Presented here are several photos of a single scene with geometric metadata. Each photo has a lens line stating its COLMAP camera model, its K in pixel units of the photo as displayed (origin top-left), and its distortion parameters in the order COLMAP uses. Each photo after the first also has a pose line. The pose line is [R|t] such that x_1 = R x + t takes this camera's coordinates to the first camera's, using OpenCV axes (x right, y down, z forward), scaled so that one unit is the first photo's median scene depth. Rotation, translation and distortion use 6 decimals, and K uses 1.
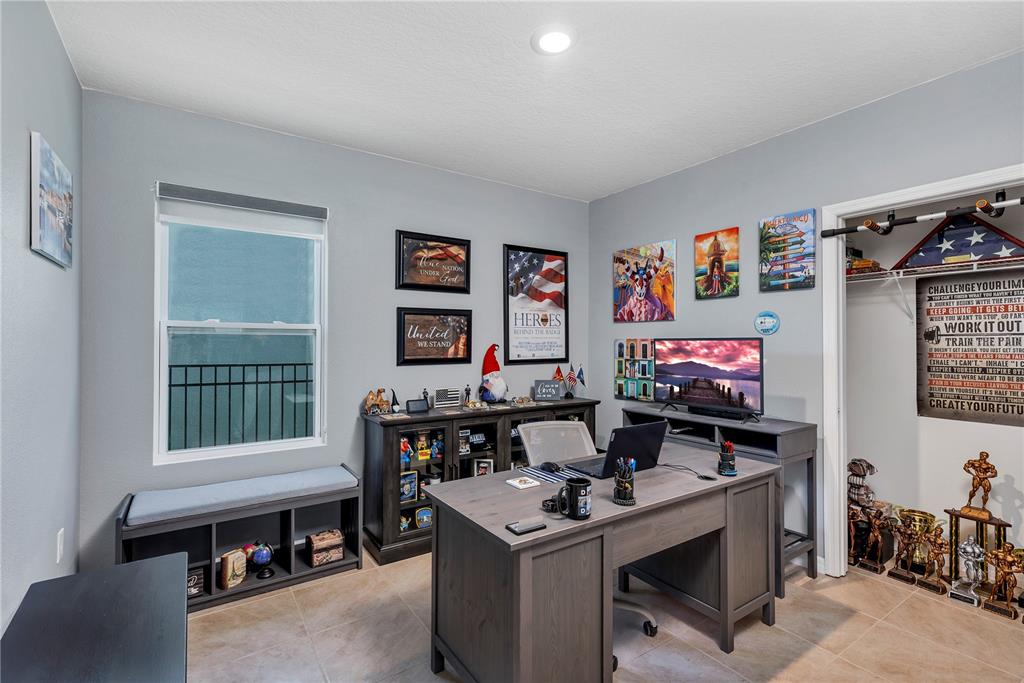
lens RADIAL K [[467.2, 0, 511.3], [0, 467.2, 339.6], [0, 0, 1]] dist [0.011123, -0.001140]
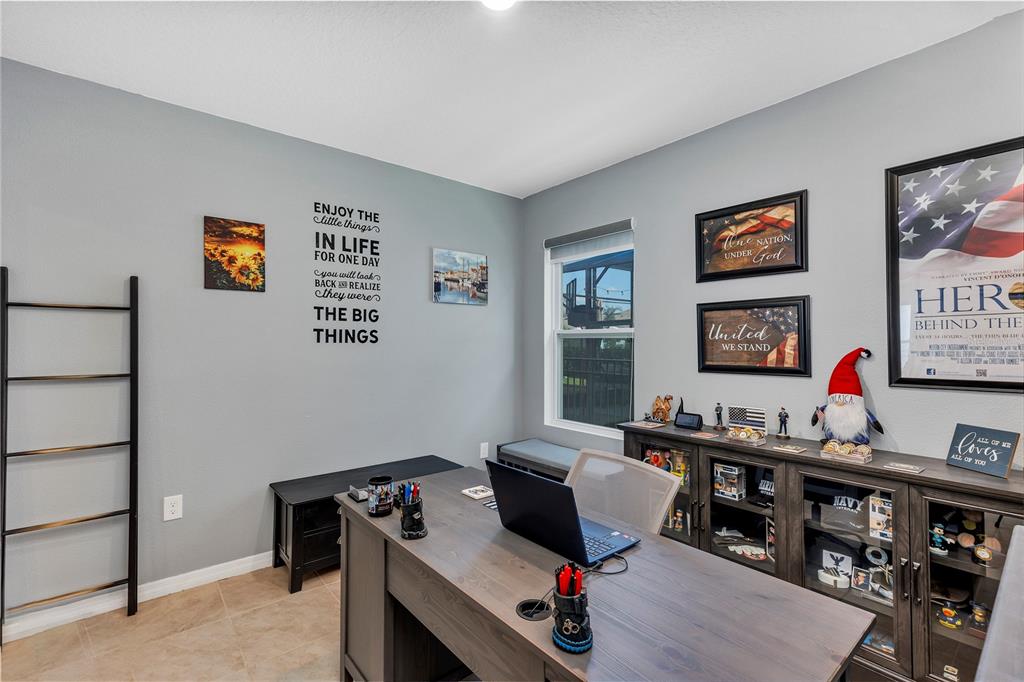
lens RADIAL K [[467.2, 0, 508.6], [0, 467.2, 336.0], [0, 0, 1]] dist [0.011123, -0.001140]
pose [[0.090101, -0.017843, -0.995773, 0.538610], [0.004150, 0.999838, -0.017541, 0.003090], [0.995924, -0.002552, 0.090160, 0.536264]]
